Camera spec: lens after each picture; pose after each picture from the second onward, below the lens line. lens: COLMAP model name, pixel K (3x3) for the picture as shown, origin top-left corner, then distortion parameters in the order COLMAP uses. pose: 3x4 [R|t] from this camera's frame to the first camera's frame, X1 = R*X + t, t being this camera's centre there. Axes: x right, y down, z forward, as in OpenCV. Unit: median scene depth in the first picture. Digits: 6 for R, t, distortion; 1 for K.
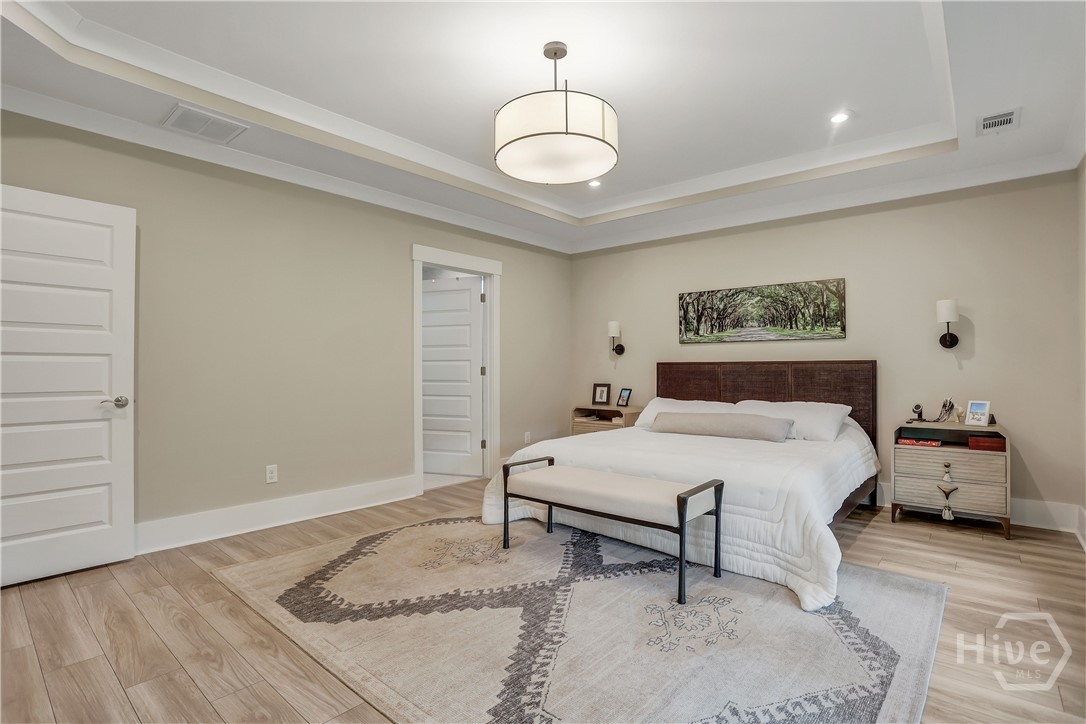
lens RADIAL K [[540.7, 0, 542.1], [0, 540.7, 362.5], [0, 0, 1]] dist [-0.051011, 0.019442]
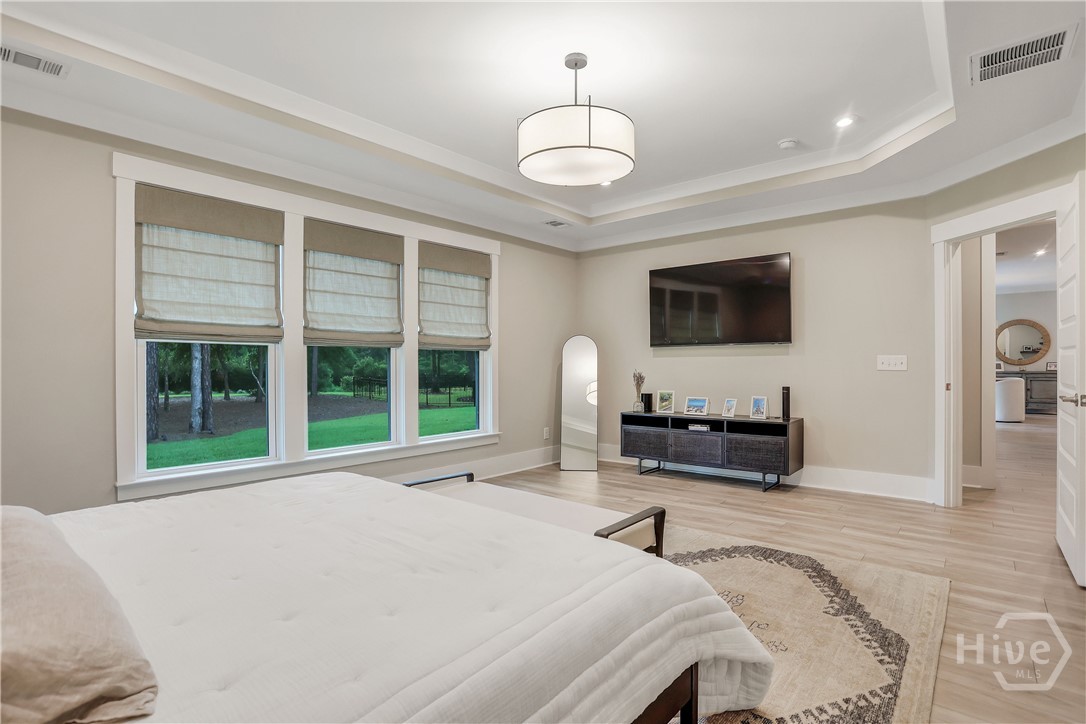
lens RADIAL K [[540.7, 0, 539.8], [0, 540.7, 362.0], [0, 0, 1]] dist [-0.051011, 0.019442]
pose [[-0.999827, 0.006587, -0.017373, 0.122008], [0.006597, 0.999978, -0.000495, 0.004143], [0.017369, -0.000609, -0.999849, 2.083452]]
